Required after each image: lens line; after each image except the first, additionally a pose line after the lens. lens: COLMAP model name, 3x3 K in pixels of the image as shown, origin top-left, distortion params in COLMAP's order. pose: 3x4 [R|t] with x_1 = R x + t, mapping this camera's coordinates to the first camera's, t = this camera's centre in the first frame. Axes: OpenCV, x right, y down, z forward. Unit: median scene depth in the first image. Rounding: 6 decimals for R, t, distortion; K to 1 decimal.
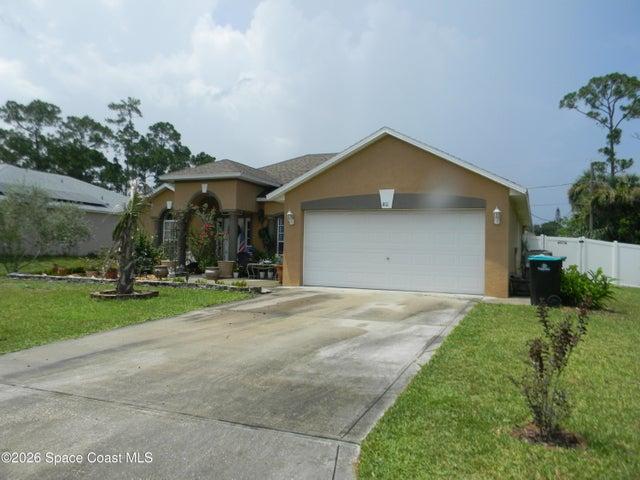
lens RADIAL K [[530.7, 0, 320.0], [0, 530.7, 240.0], [0, 0, 1]] dist [0.015291, 0.004918]
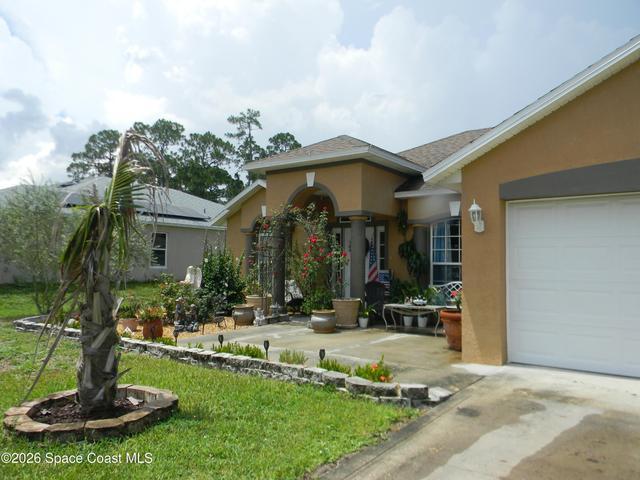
lens RADIAL K [[530.7, 0, 320.0], [0, 530.7, 240.0], [0, 0, 1]] dist [0.015291, 0.004918]
pose [[0.972082, -0.023290, -0.233481, -0.027147], [0.016385, 0.999370, -0.031472, -0.003096], [0.234067, 0.026768, 0.971852, 0.170912]]
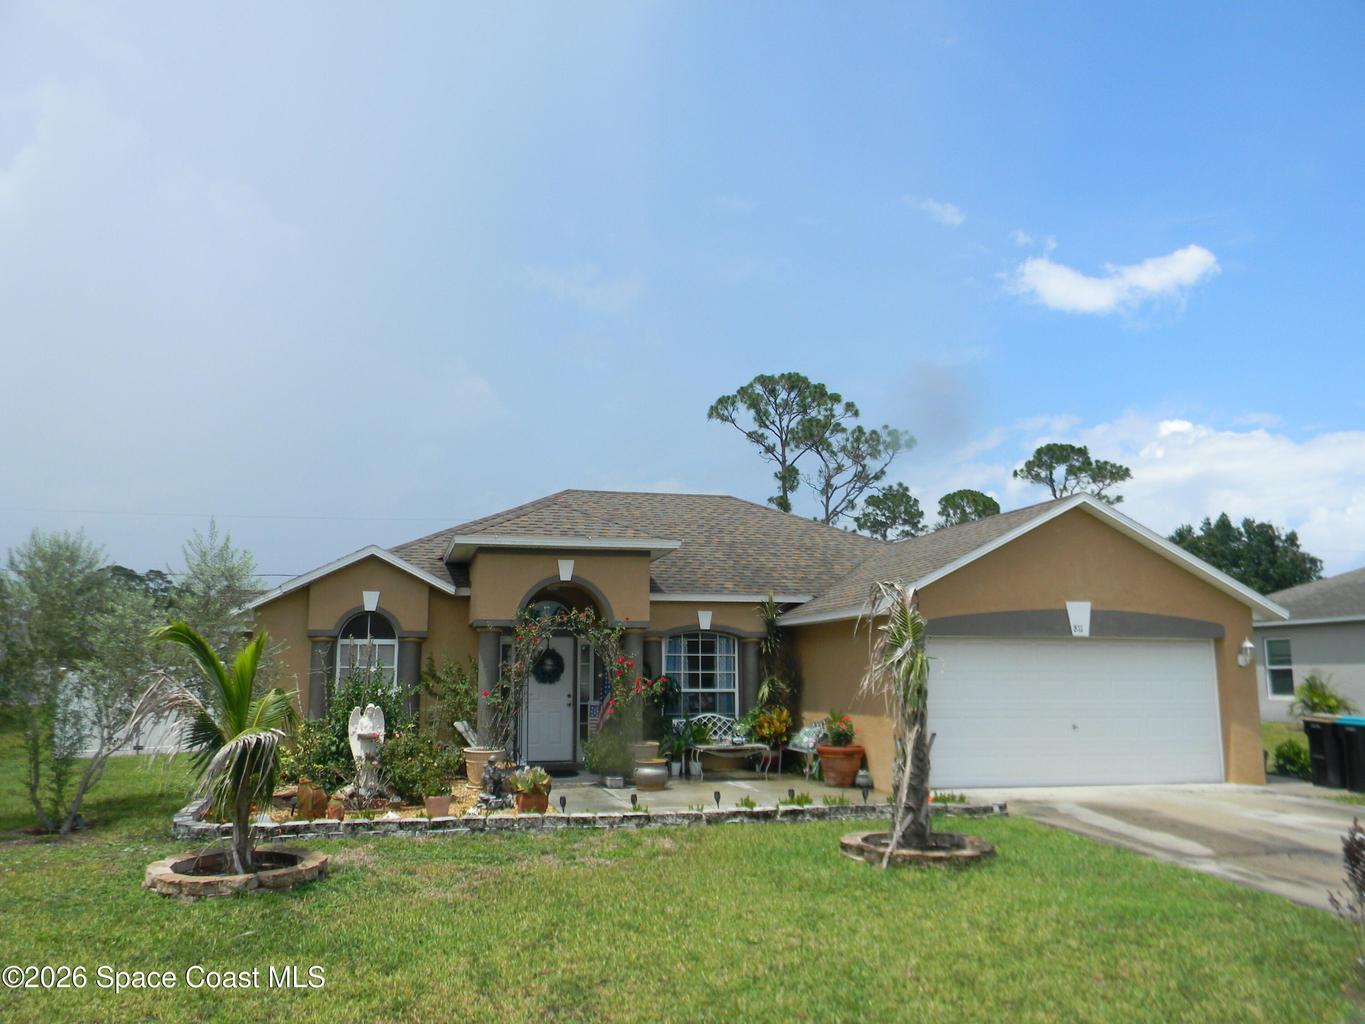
lens RADIAL K [[1131.9, 0, 682.5], [0, 1131.9, 512.0], [0, 0, 1]] dist [0.015291, 0.004918]
pose [[0.788521, 0.066879, 0.611361, -0.295512], [0.001924, 0.993797, -0.111196, -0.018051], [-0.615005, 0.088857, 0.783500, 0.098155]]
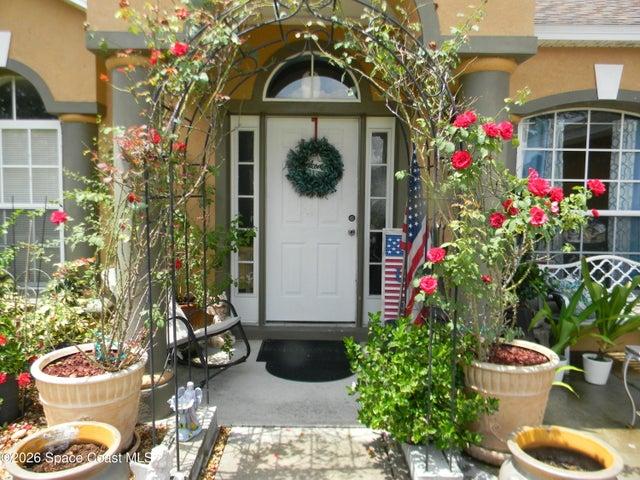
lens RADIAL K [[530.7, 0, 320.0], [0, 530.7, 240.0], [0, 0, 1]] dist [0.015291, 0.004918]
pose [[0.904958, -0.068023, 0.420028, -0.122104], [-0.000361, 0.987016, 0.160624, -0.011069], [-0.425500, -0.145510, 0.893183, 0.358285]]
